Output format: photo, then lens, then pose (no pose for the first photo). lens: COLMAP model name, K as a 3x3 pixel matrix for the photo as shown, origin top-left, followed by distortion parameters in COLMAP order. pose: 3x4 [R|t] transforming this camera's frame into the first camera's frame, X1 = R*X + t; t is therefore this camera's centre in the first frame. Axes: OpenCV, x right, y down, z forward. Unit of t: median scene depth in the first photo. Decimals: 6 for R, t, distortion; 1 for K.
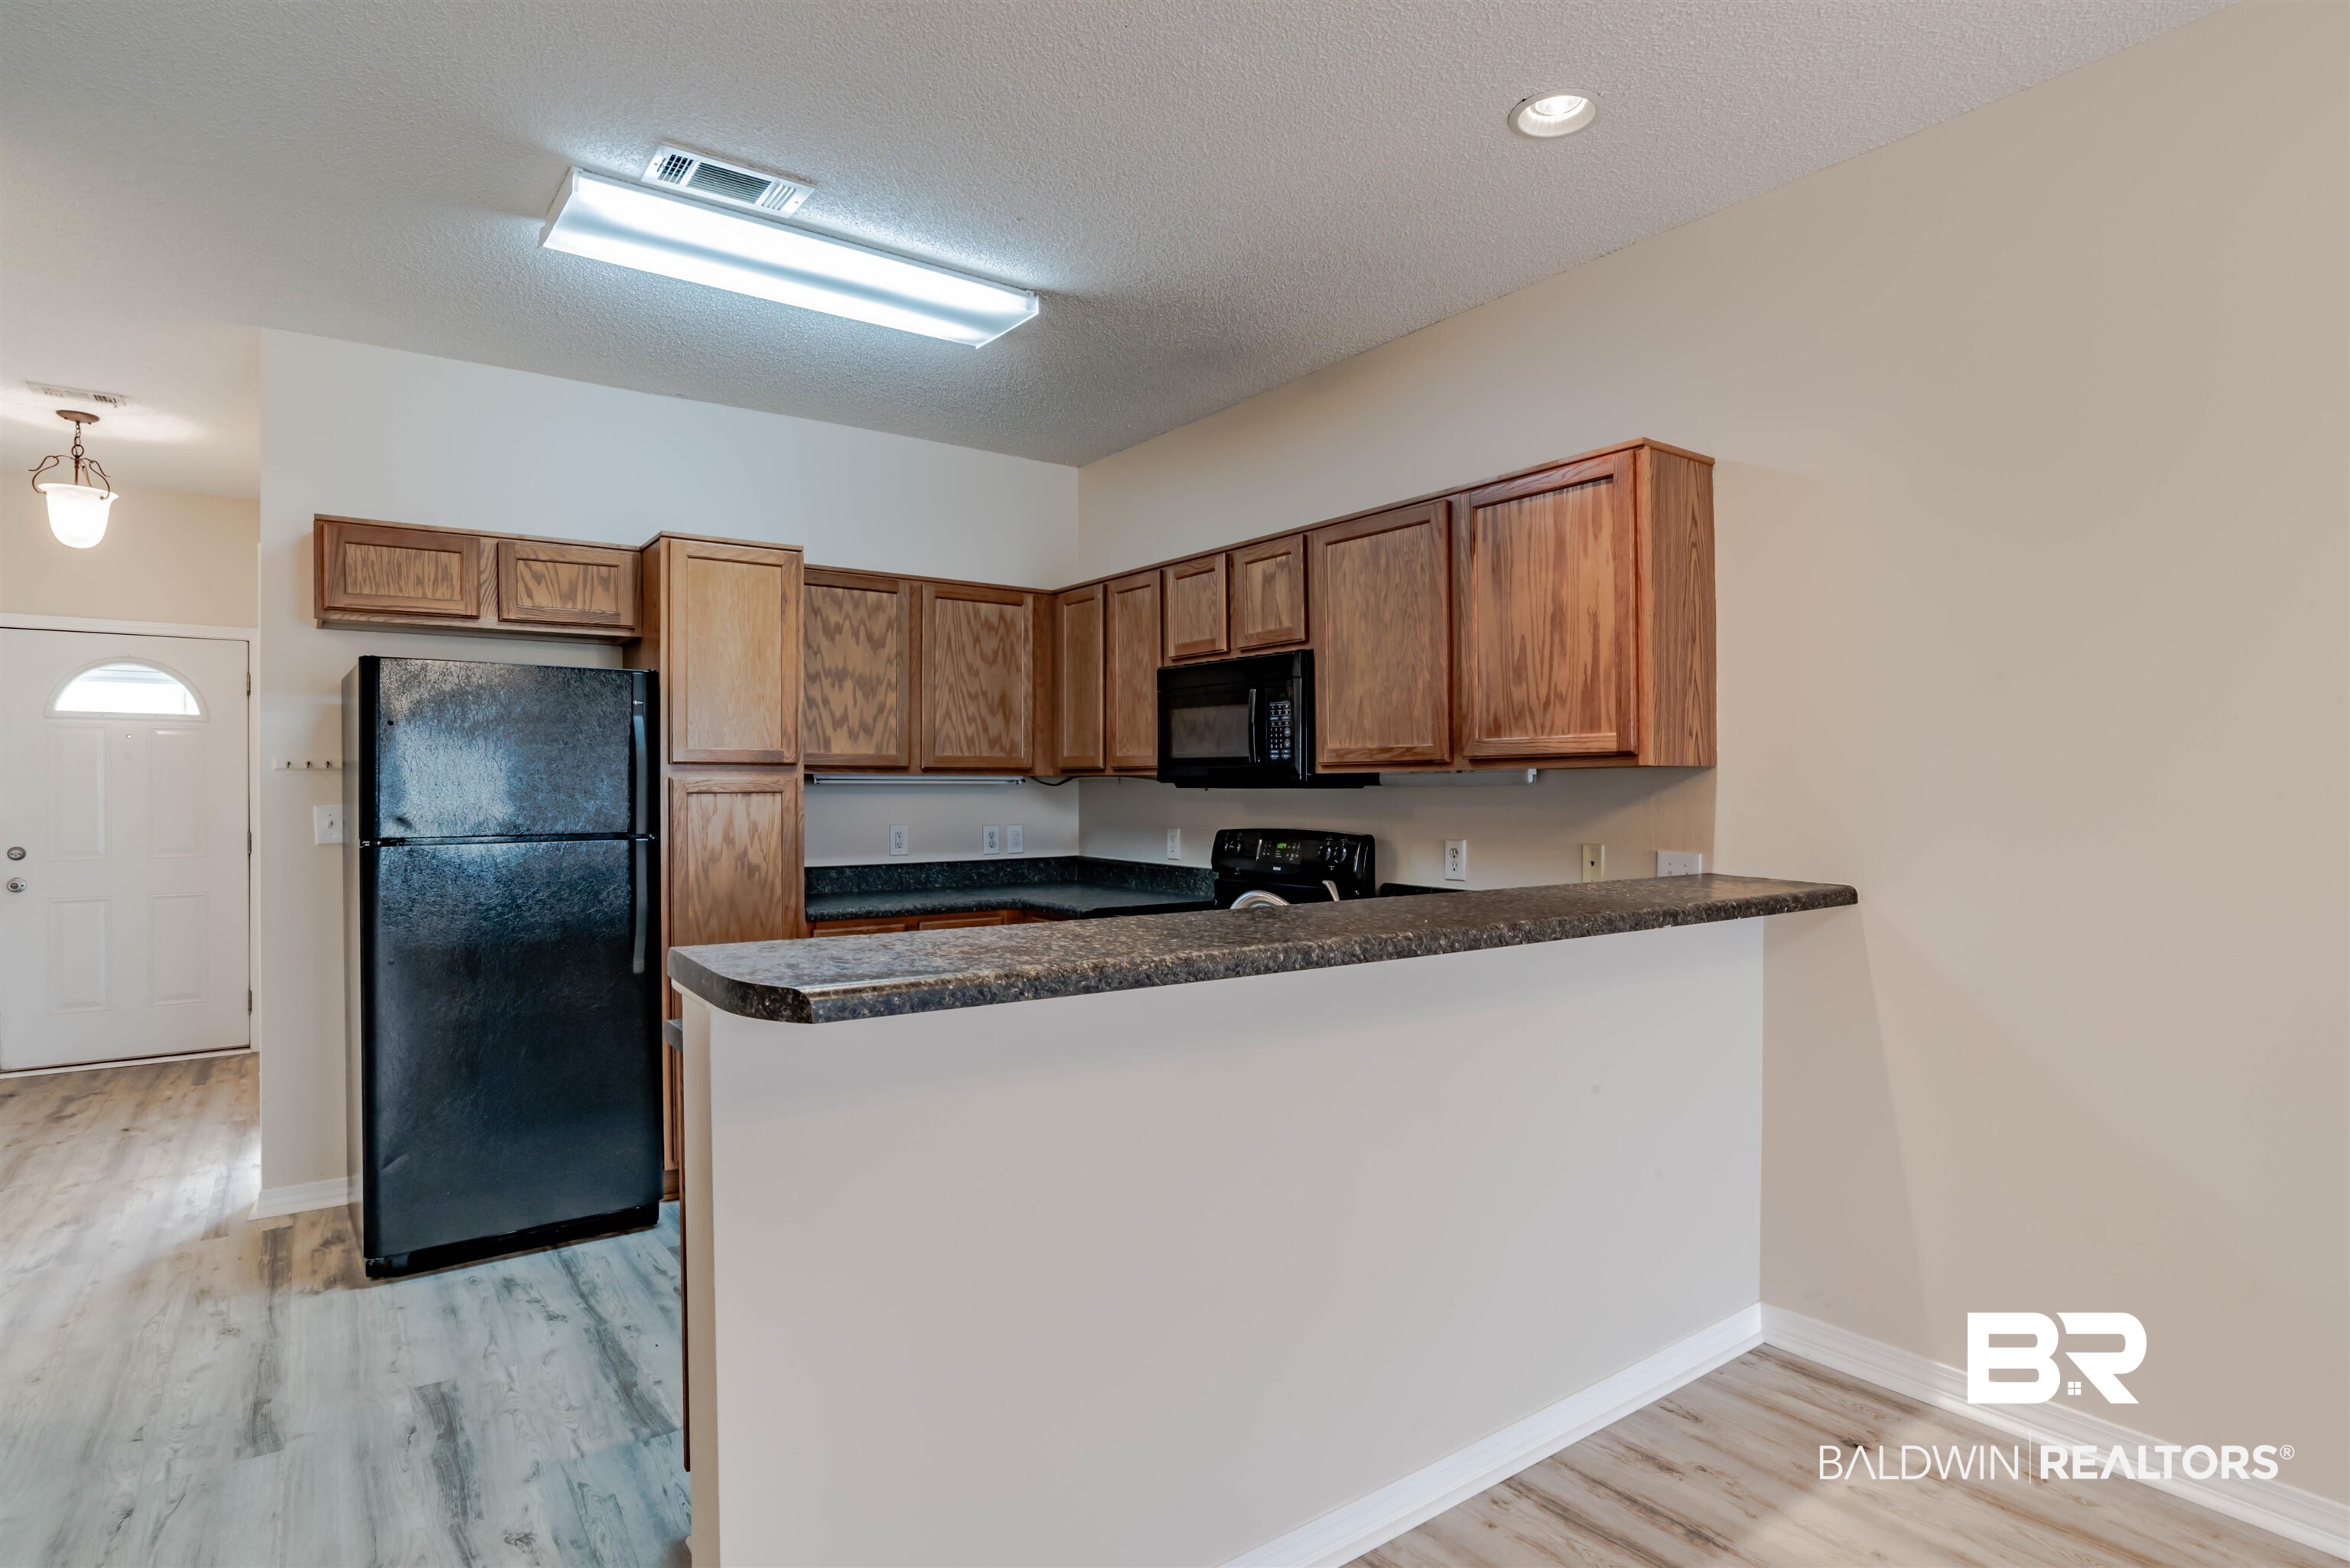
lens RADIAL K [[1210.8, 0, 1174.5], [0, 1210.8, 780.3], [0, 0, 1]] dist [-0.044257, 0.017012]
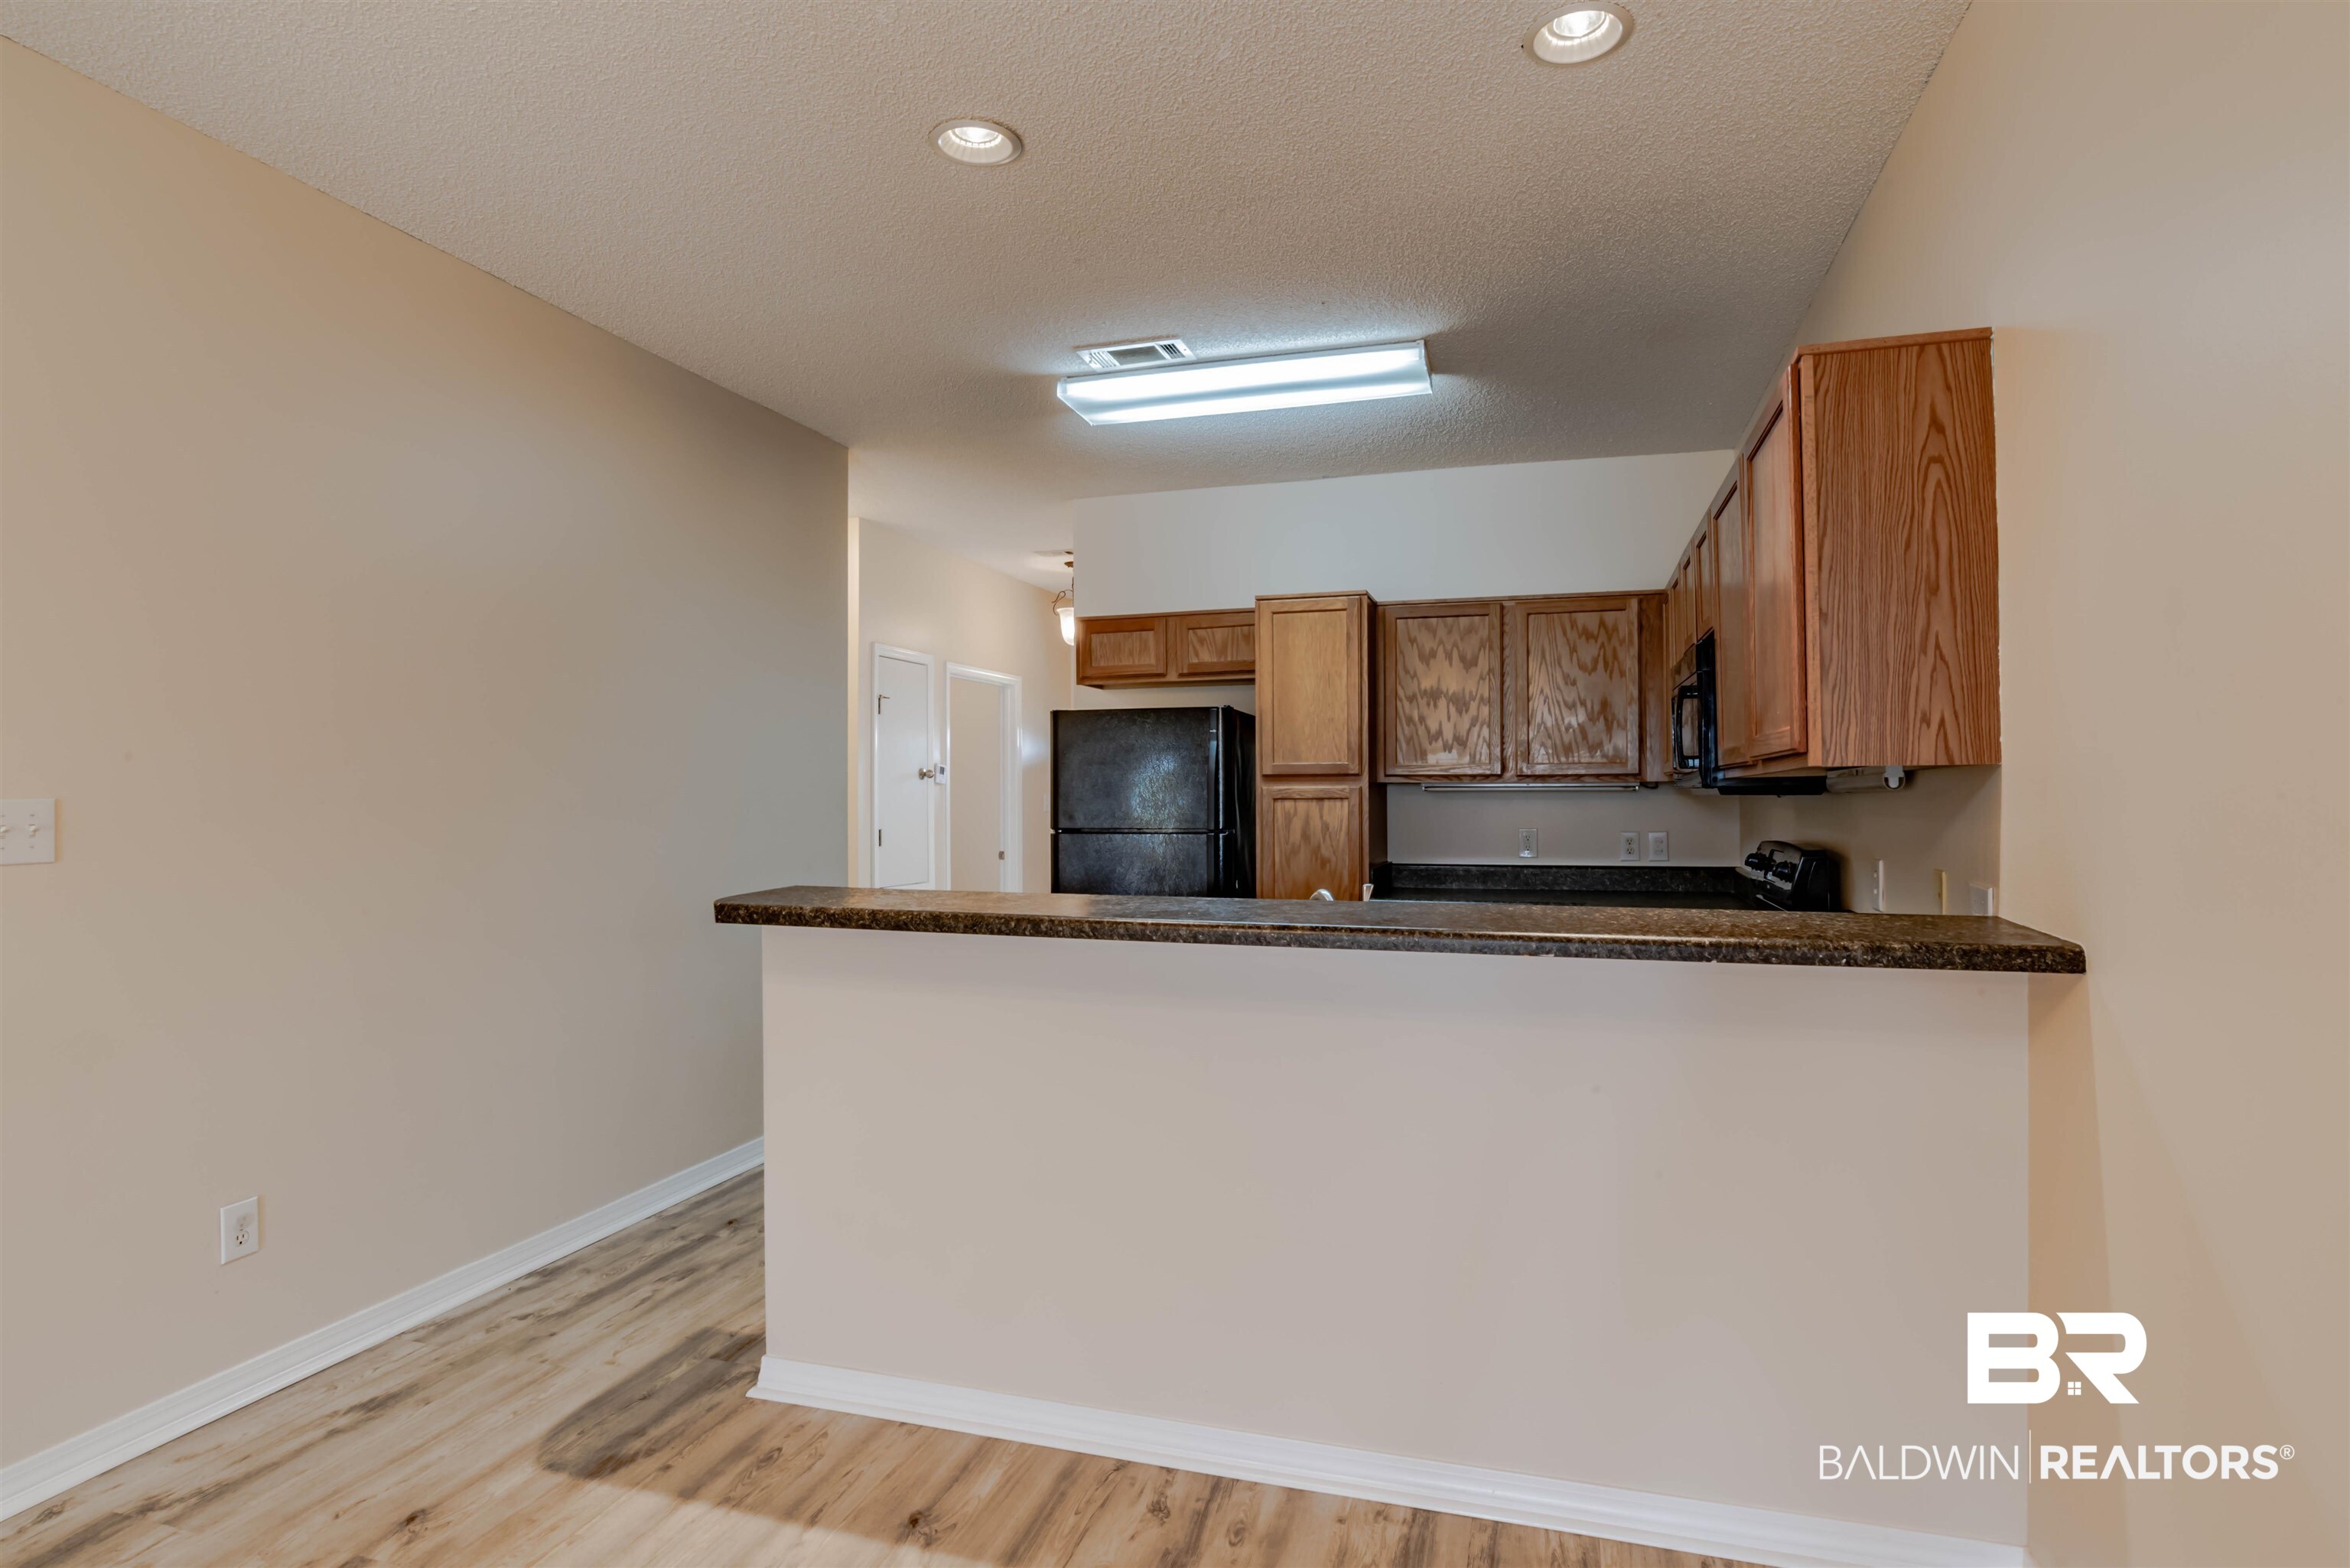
lens RADIAL K [[1210.8, 0, 1190.8], [0, 1210.8, 779.3], [0, 0, 1]] dist [-0.044257, 0.017012]
pose [[0.599148, -0.010607, -0.800568, 0.563194], [0.006915, 0.999943, -0.008074, -0.000483], [0.800608, -0.000699, 0.599188, 0.159737]]
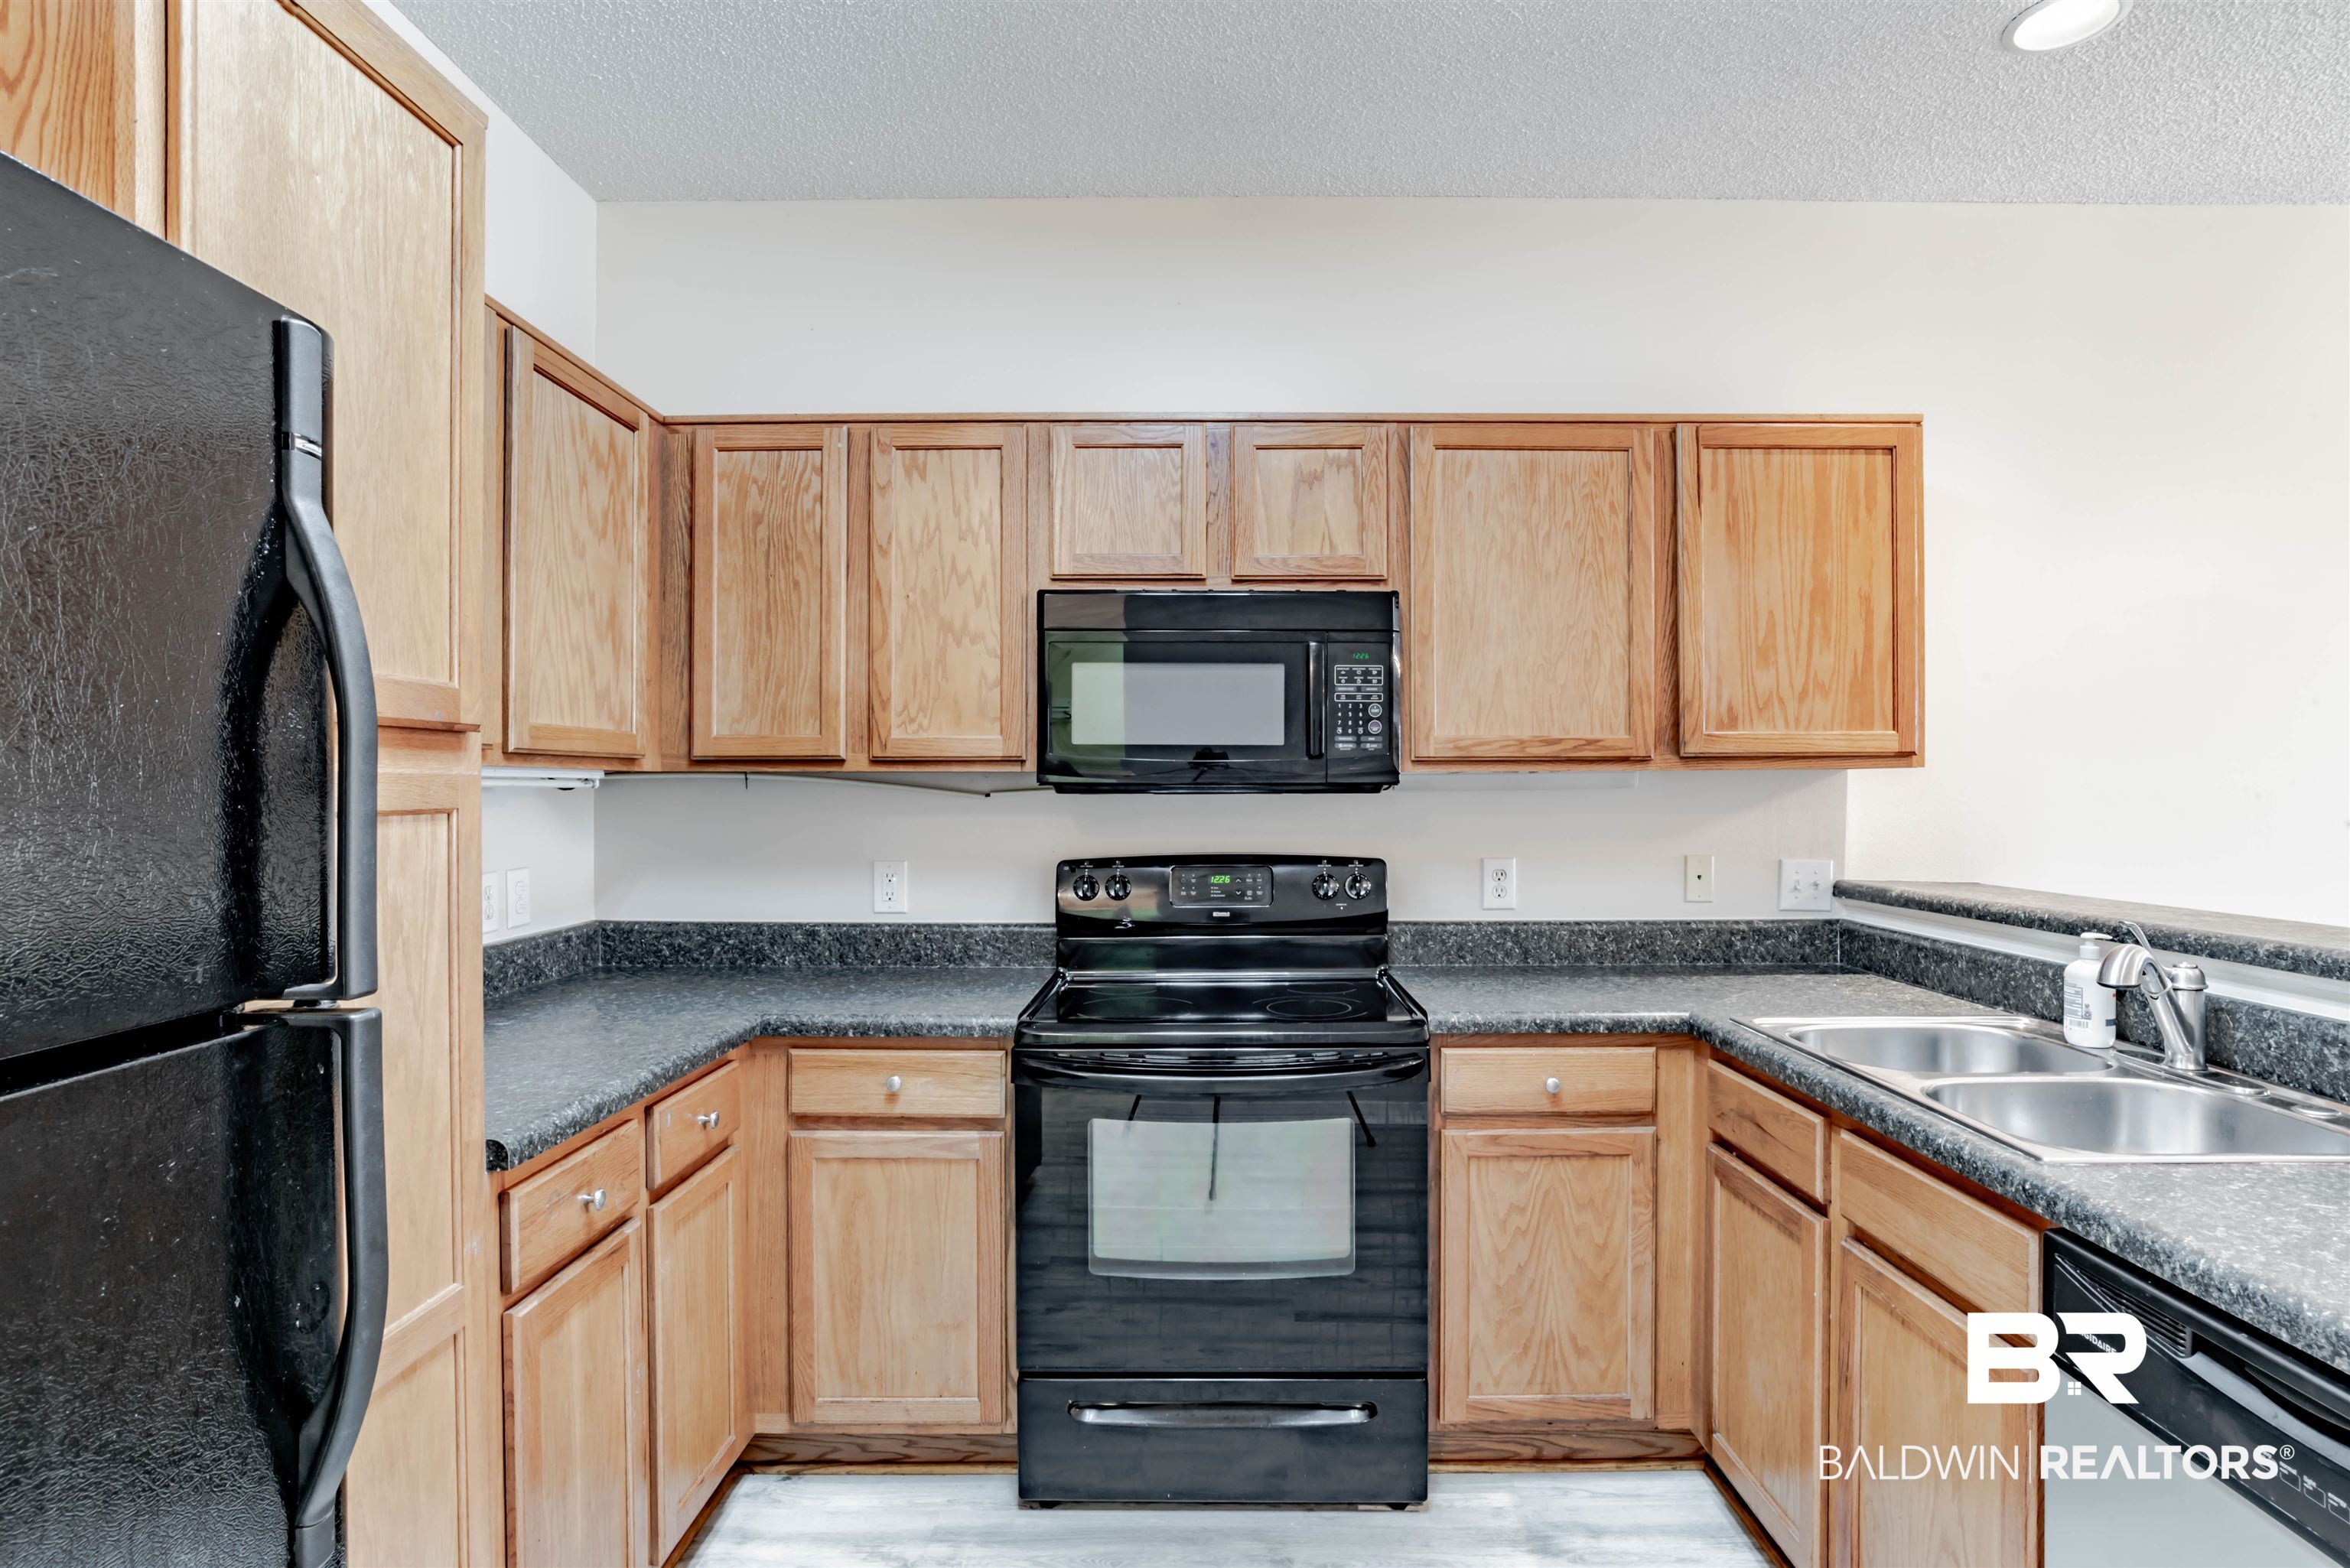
lens RADIAL K [[1210.8, 0, 1219.1], [0, 1210.8, 784.3], [0, 0, 1]] dist [-0.044257, 0.017012]
pose [[0.582109, 0.003201, 0.813104, -0.488749], [-0.001379, 0.999995, -0.002950, 0.003312], [-0.813109, 0.000595, 0.582110, 0.651836]]
